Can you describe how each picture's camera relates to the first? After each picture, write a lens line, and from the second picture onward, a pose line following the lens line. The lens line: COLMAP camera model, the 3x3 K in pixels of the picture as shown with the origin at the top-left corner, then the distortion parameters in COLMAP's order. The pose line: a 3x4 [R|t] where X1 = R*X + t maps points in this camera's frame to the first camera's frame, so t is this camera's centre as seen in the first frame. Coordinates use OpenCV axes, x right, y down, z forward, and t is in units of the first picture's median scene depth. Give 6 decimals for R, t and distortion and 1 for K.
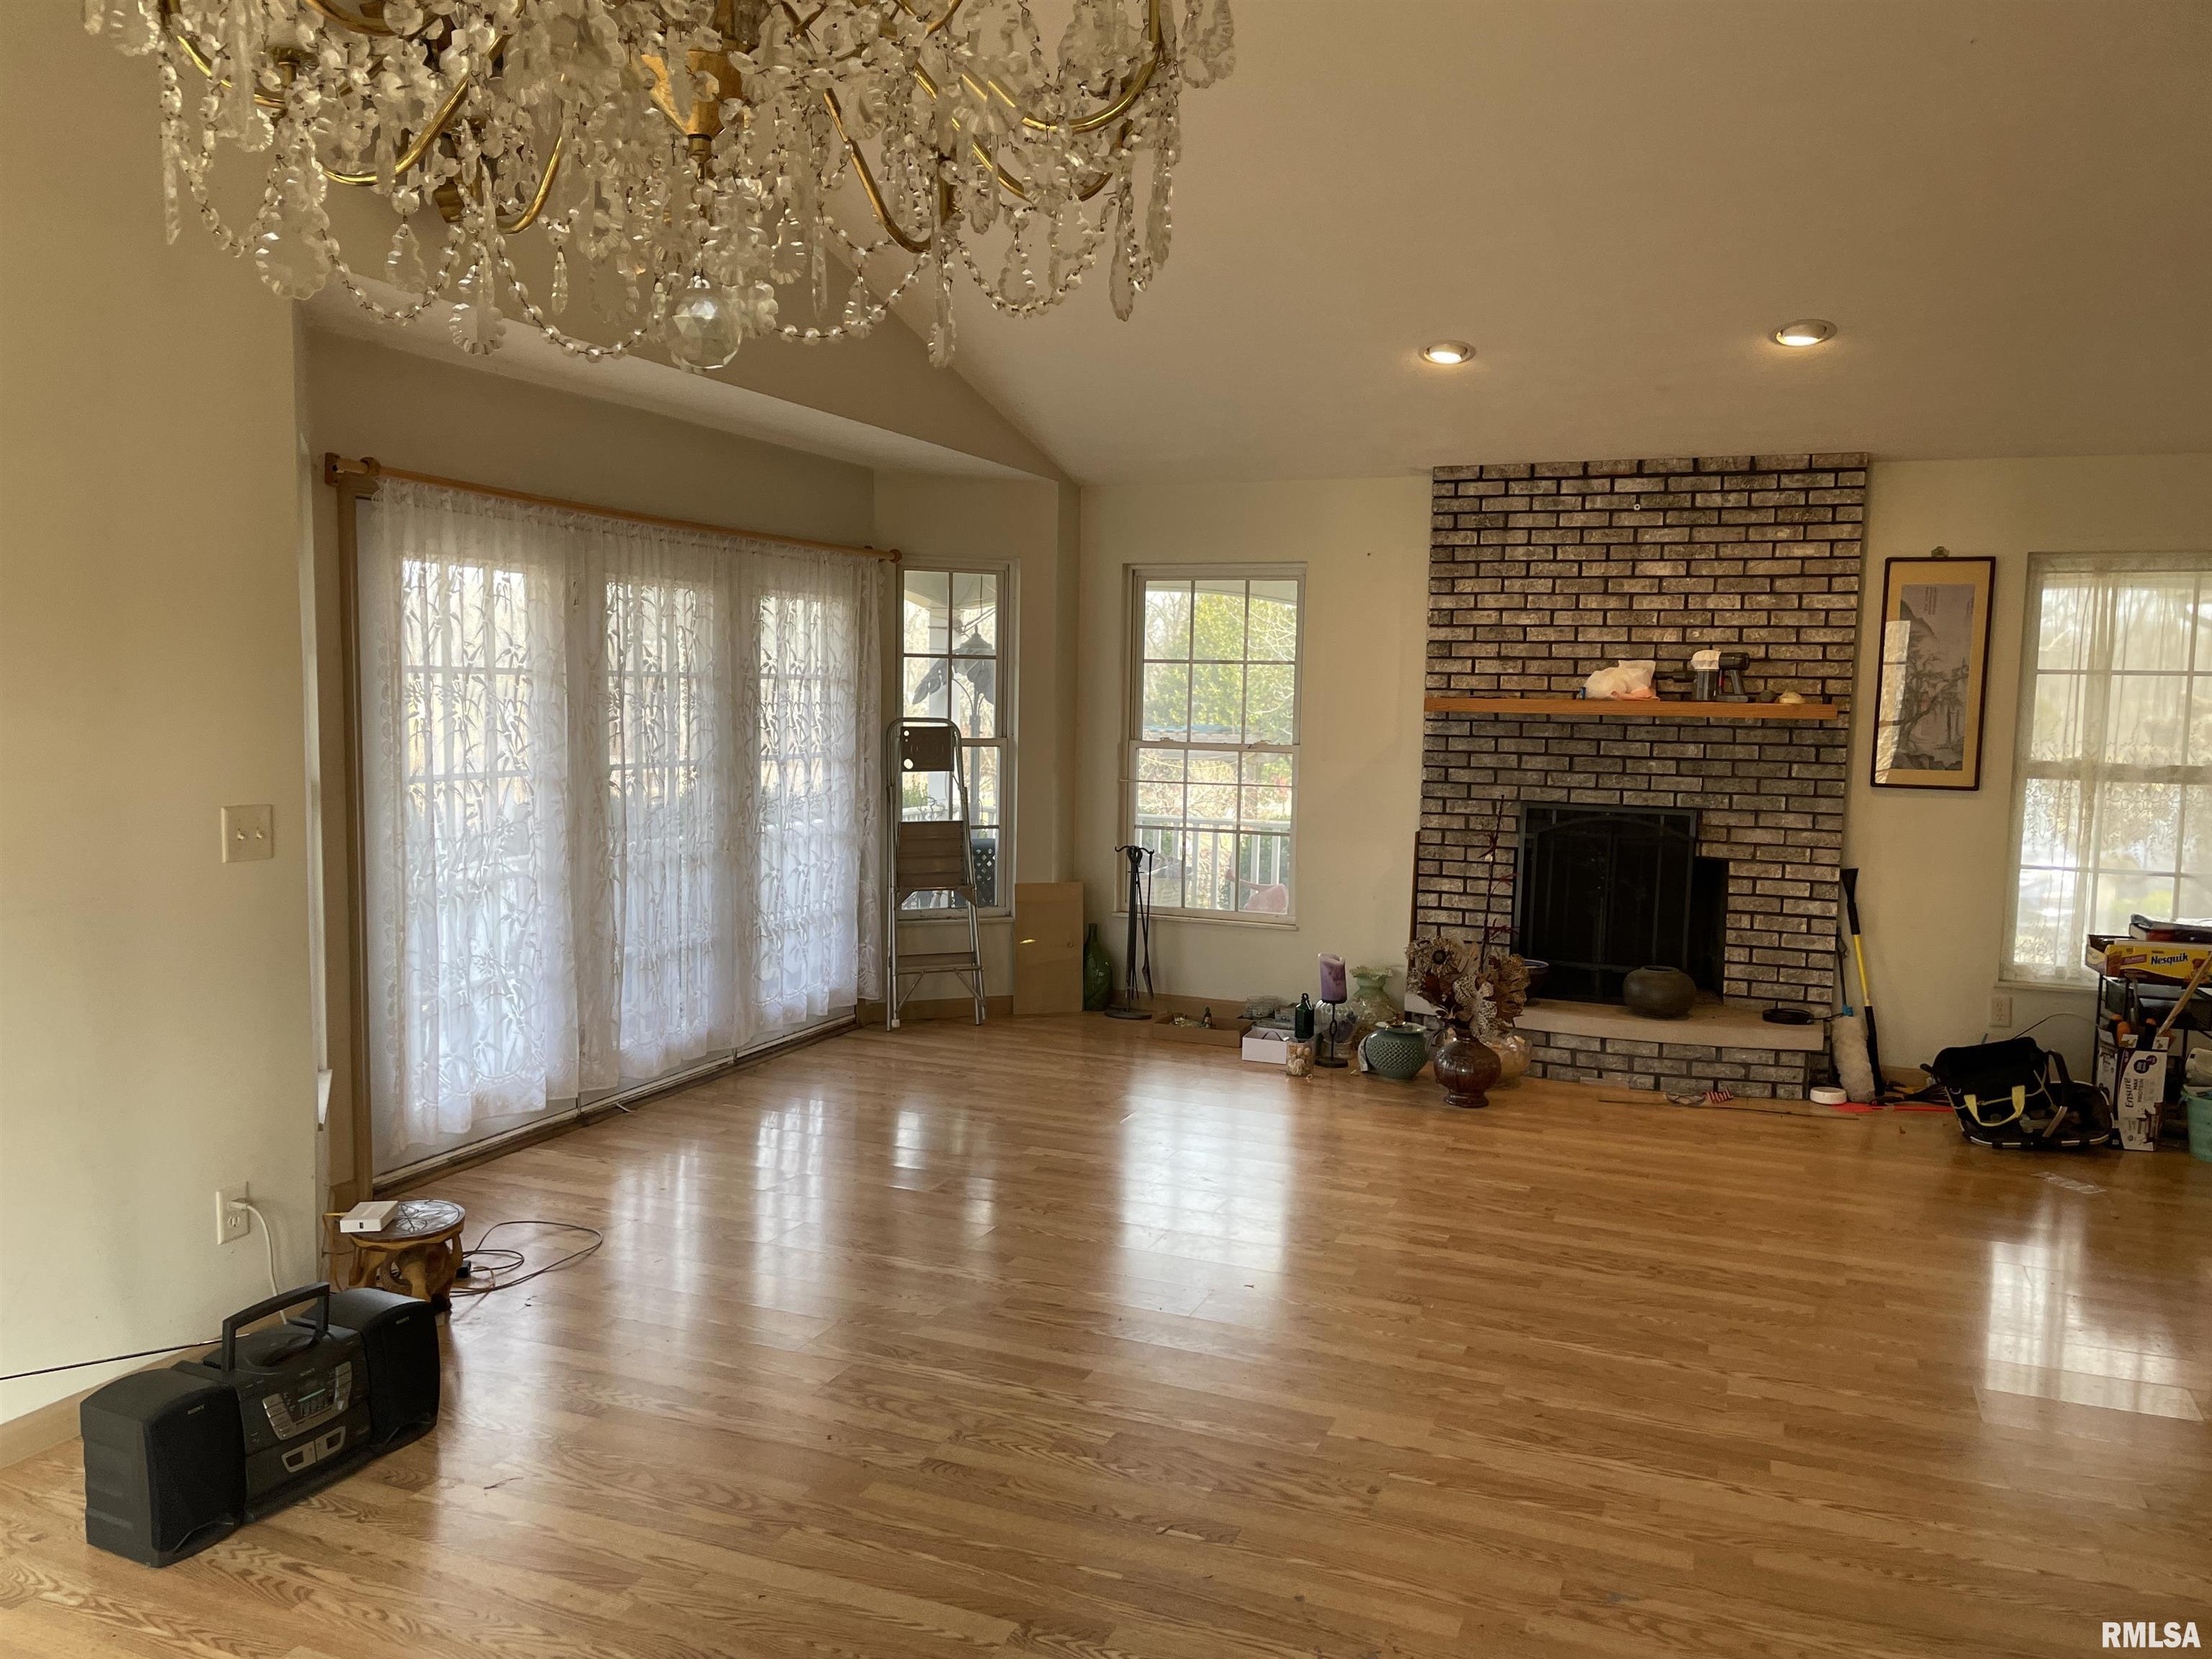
lens RADIAL K [[1662.2, 0, 1103.0], [0, 1662.2, 832.9], [0, 0, 1]] dist [0.055465, -0.067087]
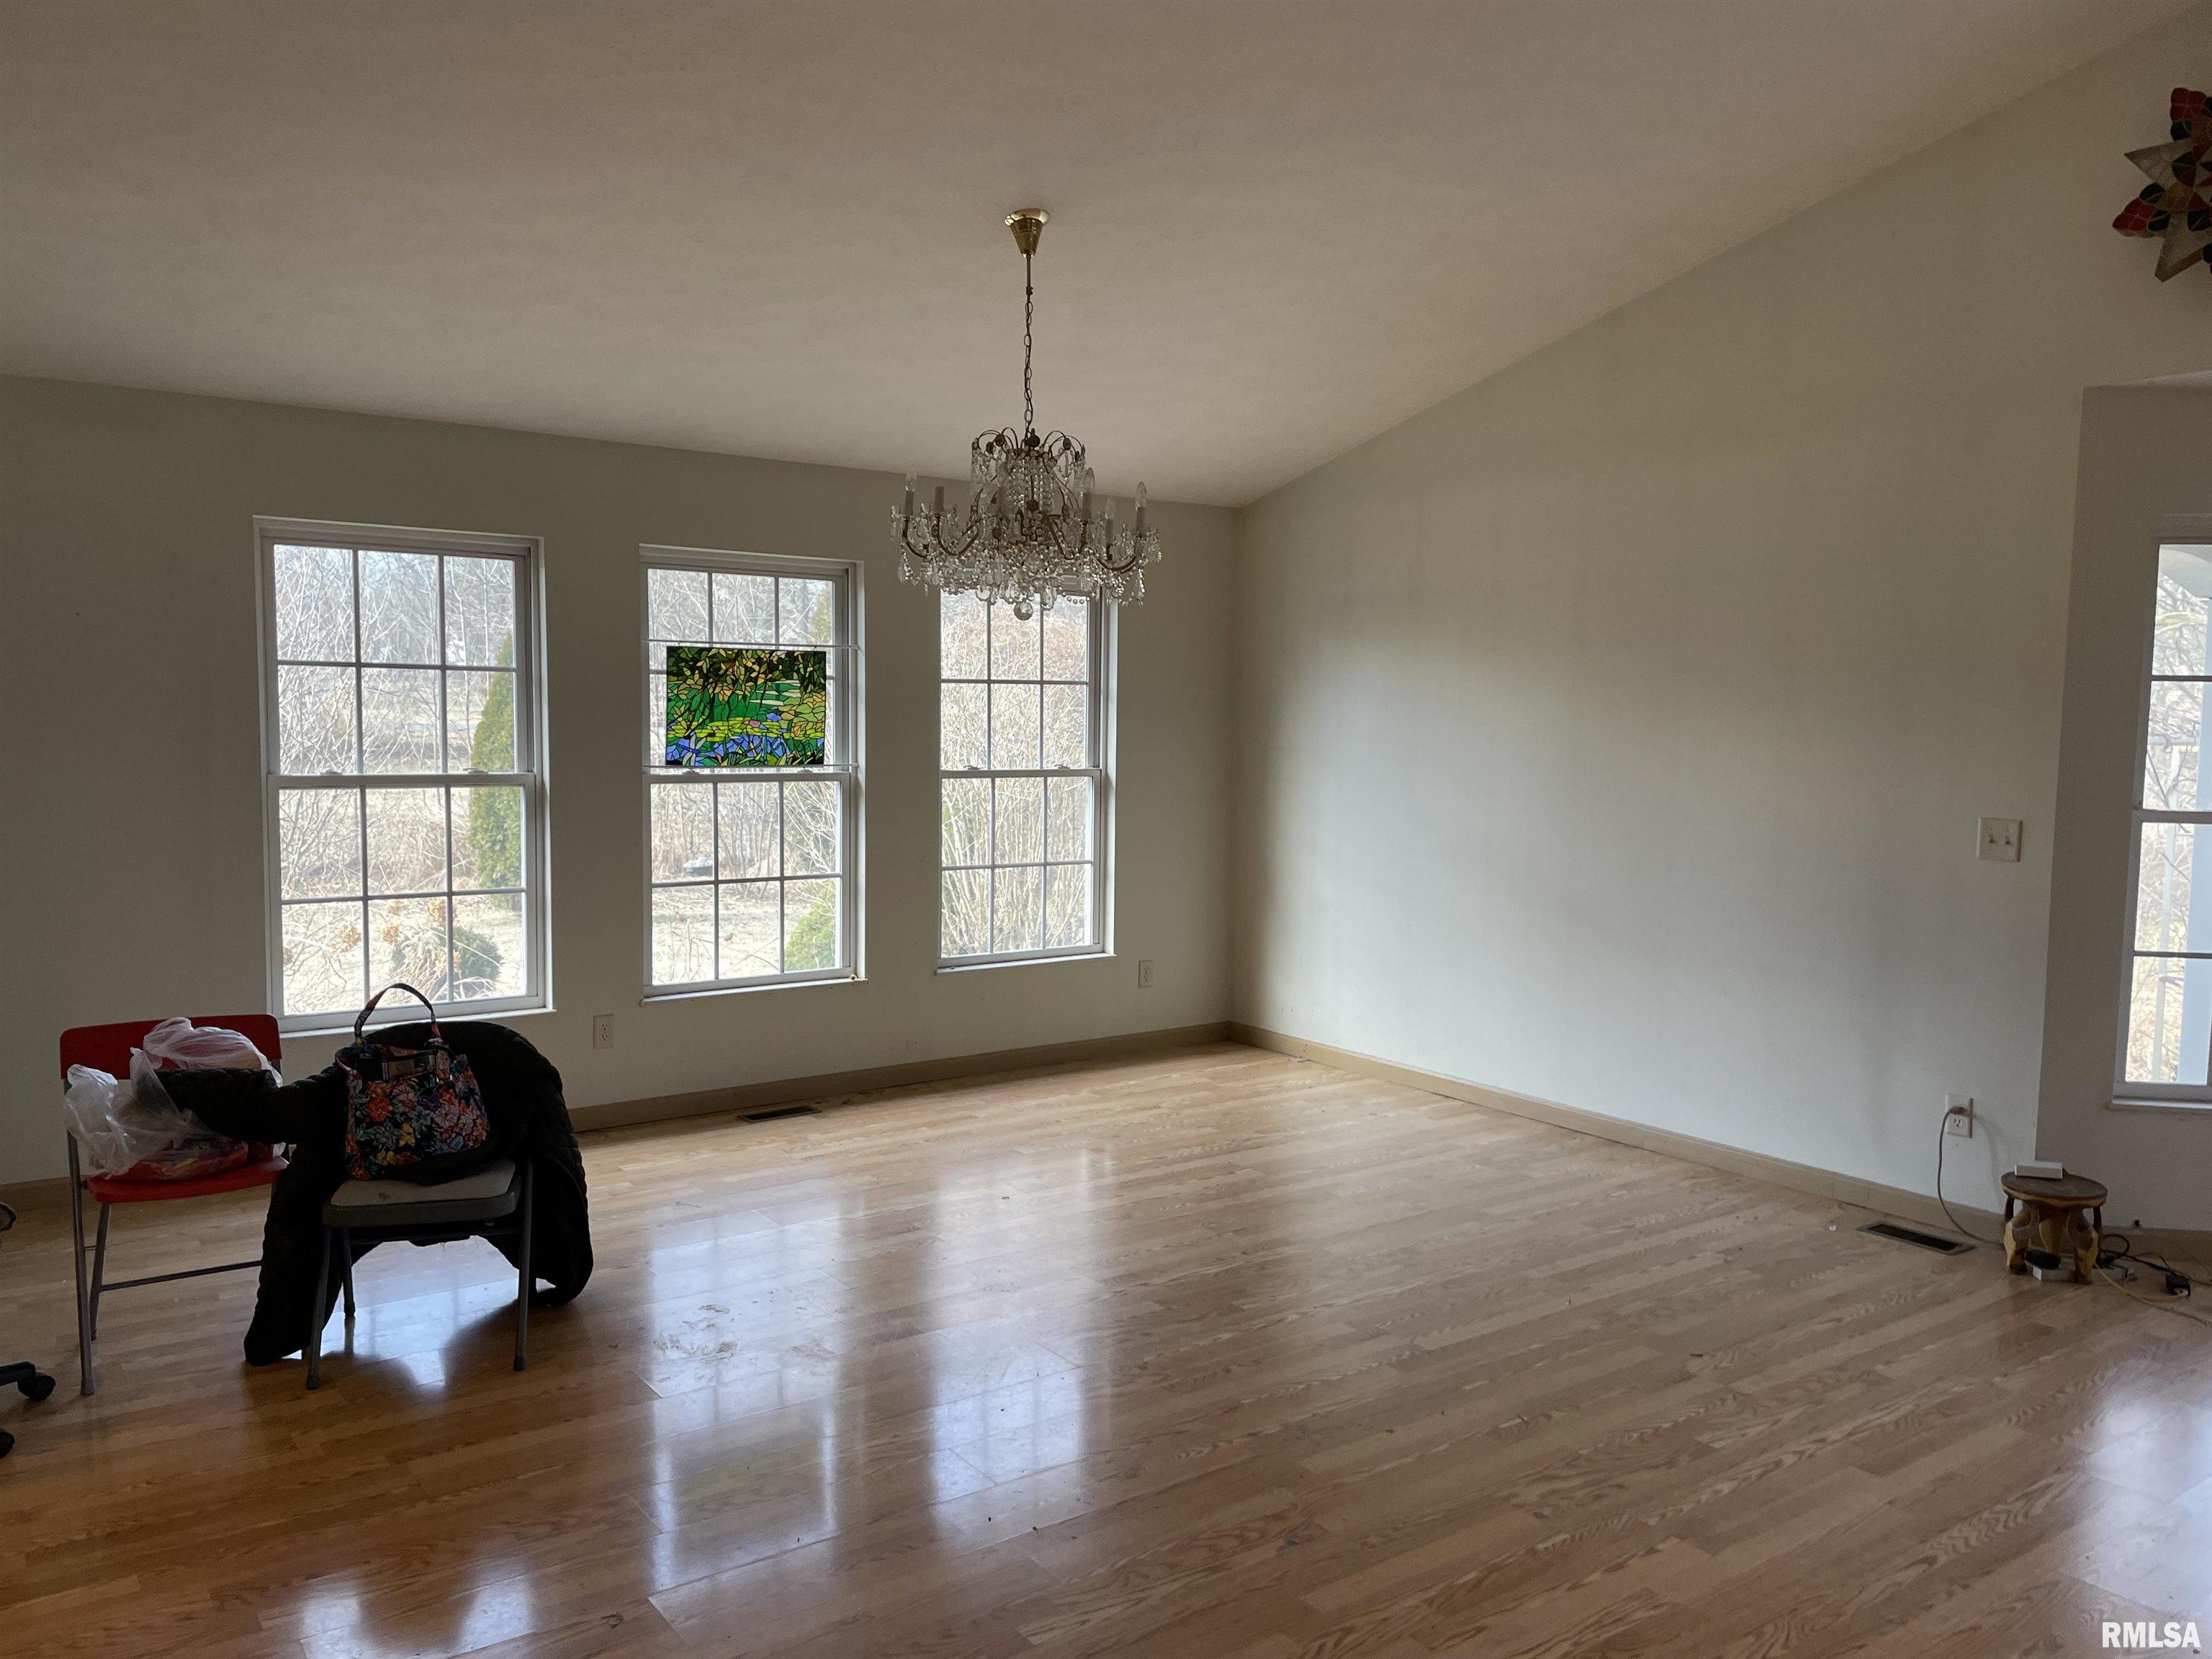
lens RADIAL K [[1662.2, 0, 1104.0], [0, 1662.2, 835.4], [0, 0, 1]] dist [0.055465, -0.067087]
pose [[-0.534292, 0.053073, -0.843632, 1.187752], [-0.082705, 0.989956, 0.114657, -0.116482], [0.841244, 0.131033, -0.524536, 1.310836]]
